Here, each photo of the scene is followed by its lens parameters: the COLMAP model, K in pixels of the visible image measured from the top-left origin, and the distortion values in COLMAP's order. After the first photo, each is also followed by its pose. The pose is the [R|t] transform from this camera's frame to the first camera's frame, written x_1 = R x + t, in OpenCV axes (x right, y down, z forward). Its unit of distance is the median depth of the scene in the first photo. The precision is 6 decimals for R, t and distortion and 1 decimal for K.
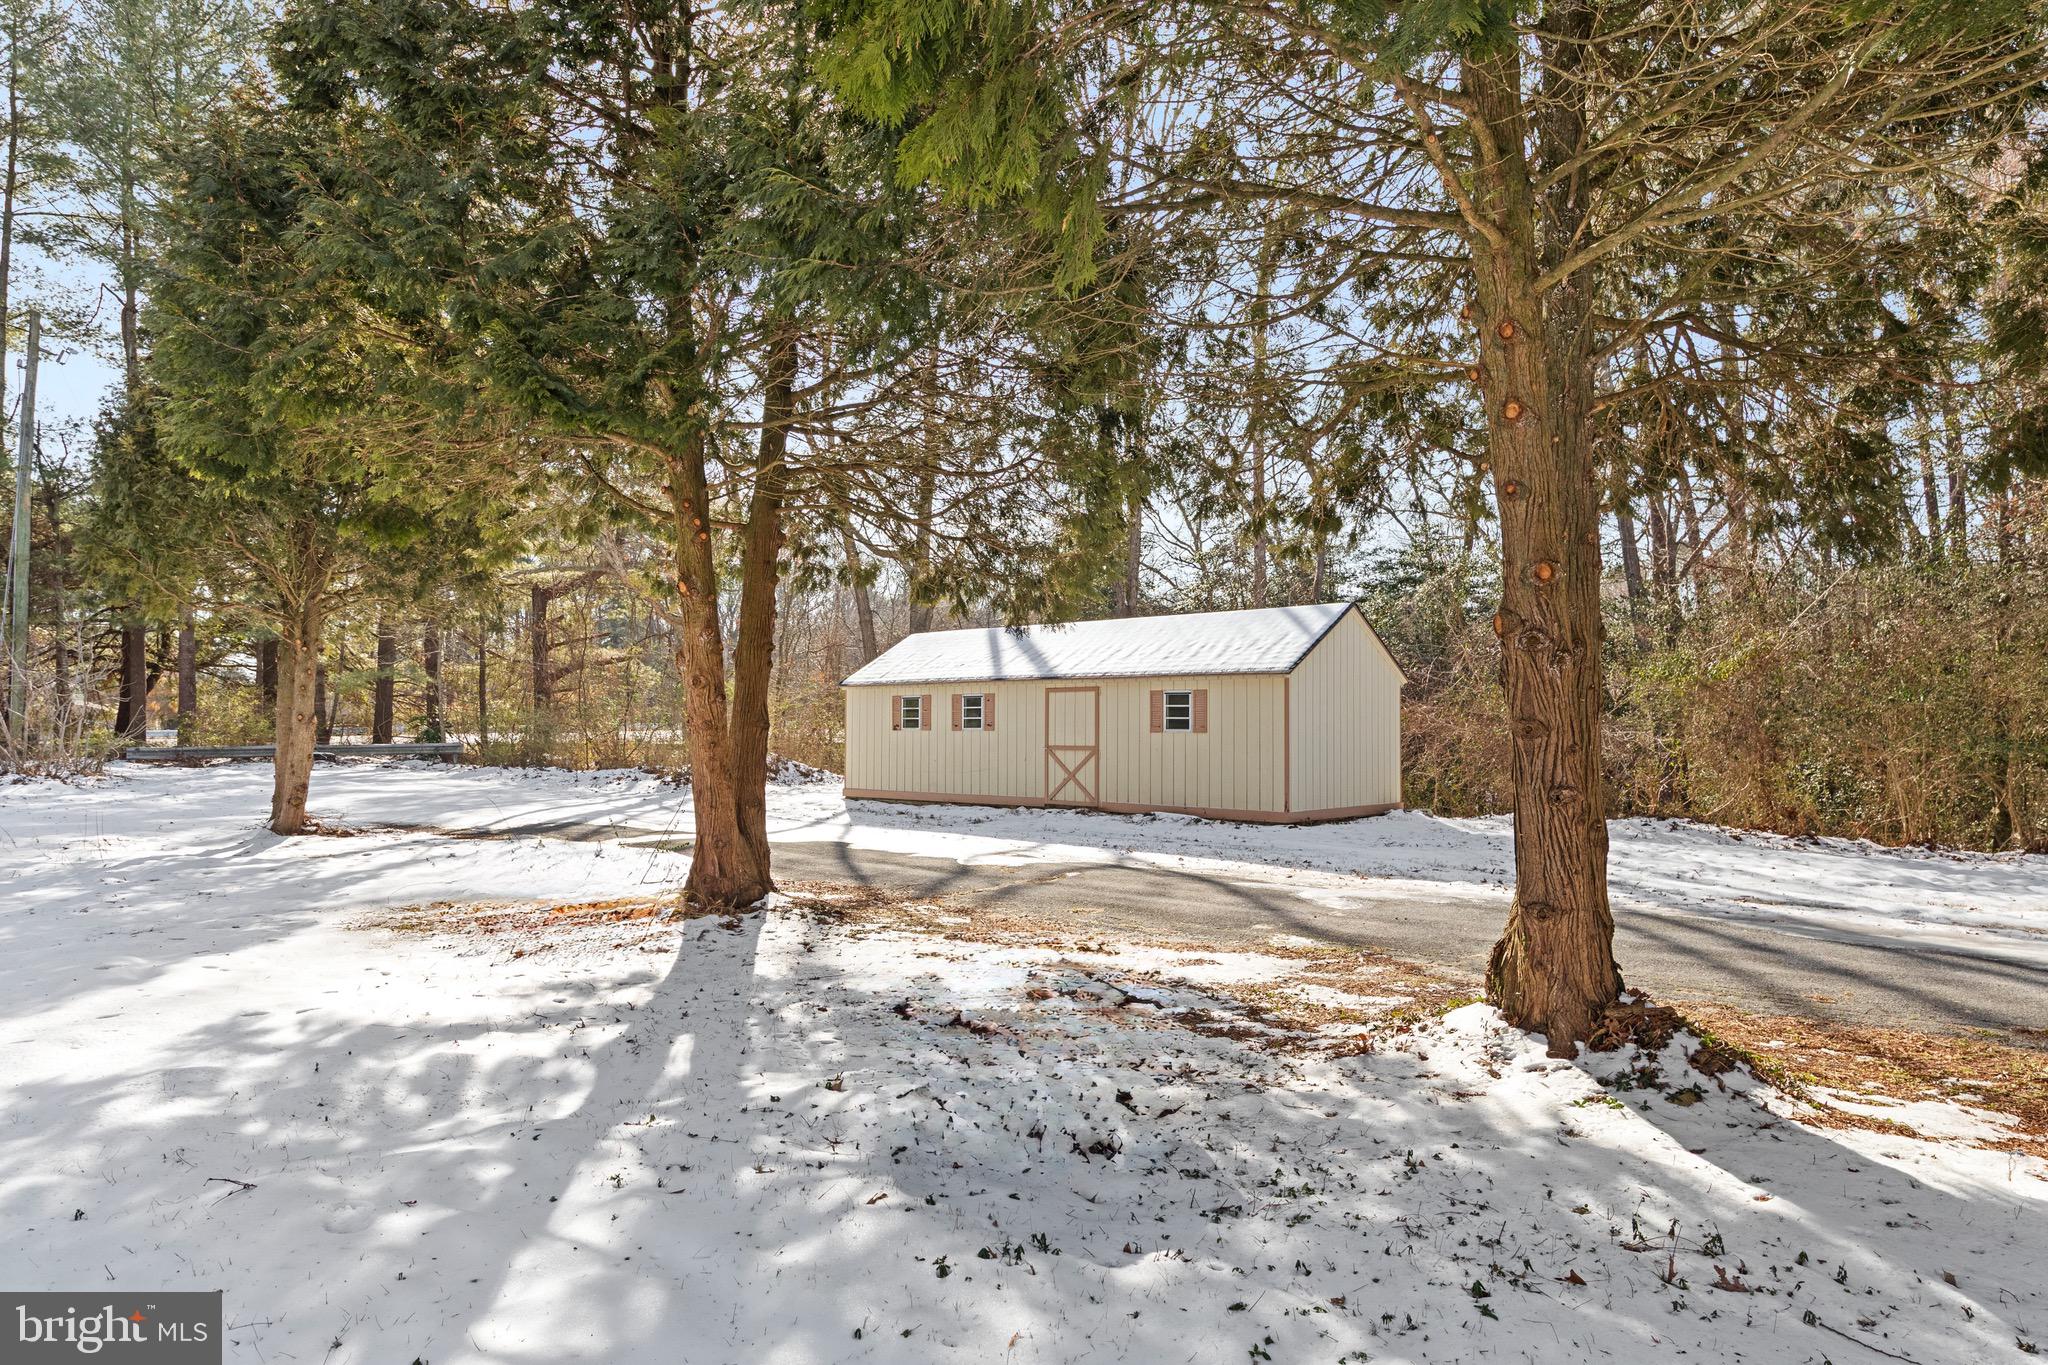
lens RADIAL K [[1168.9, 0, 1024.0], [0, 1168.9, 682.5], [0, 0, 1]] dist [-0.000138, 0.000017]
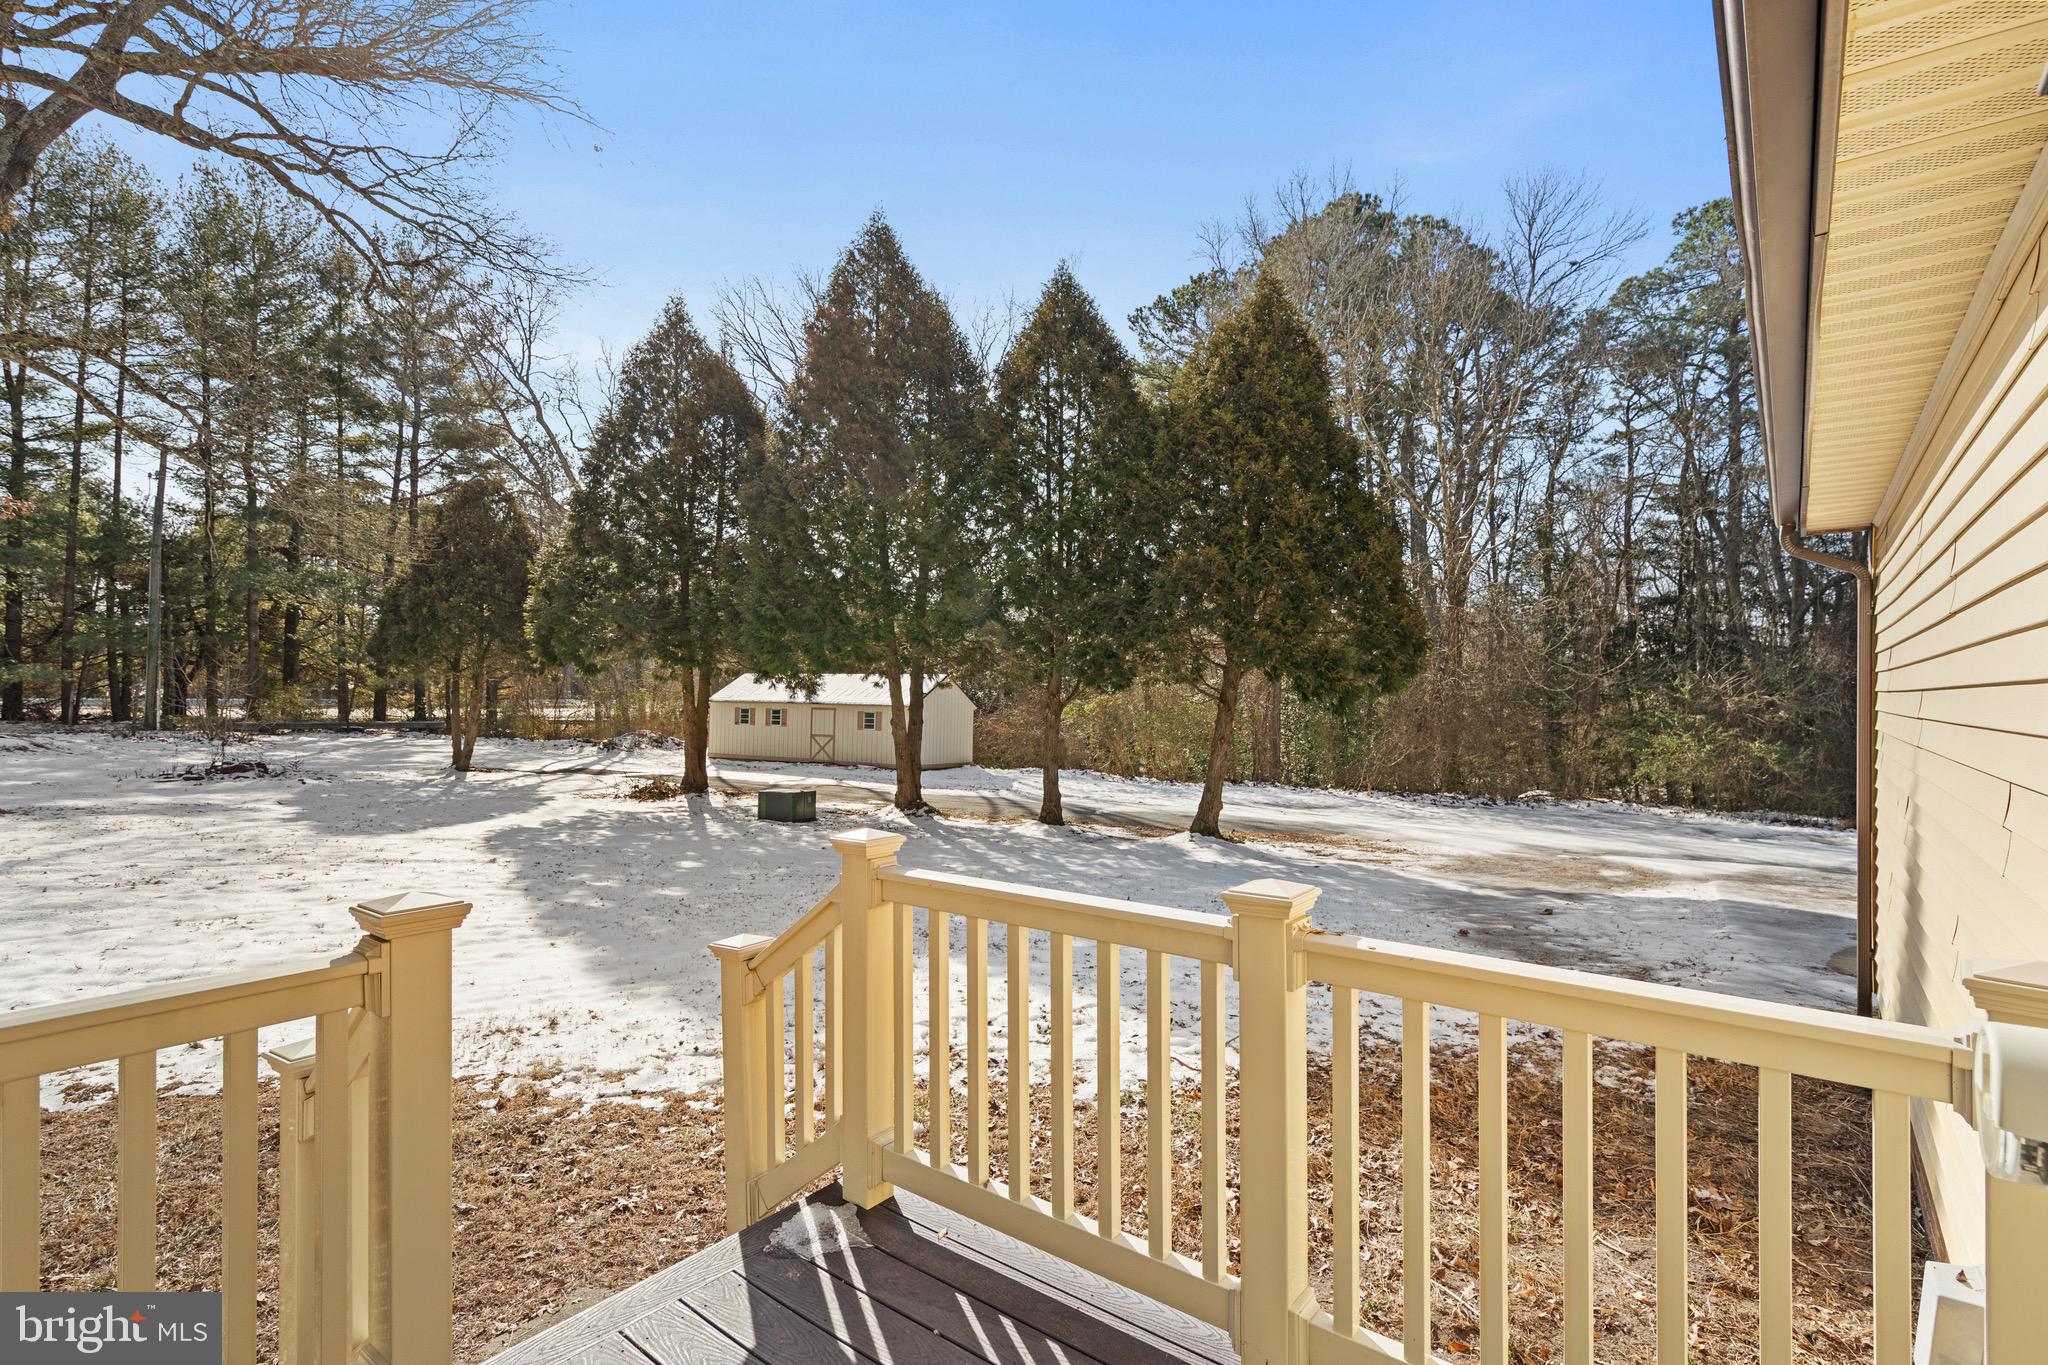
lens RADIAL K [[916.4, 0, 1023.4], [0, 916.4, 706.1], [0, 0, 1]] dist [-0.000464, -0.000137]
pose [[0.975080, 0.021669, 0.220794, 0.027759], [-0.030313, 0.998898, 0.035836, -0.073530], [-0.219774, -0.041636, 0.974662, -0.767081]]
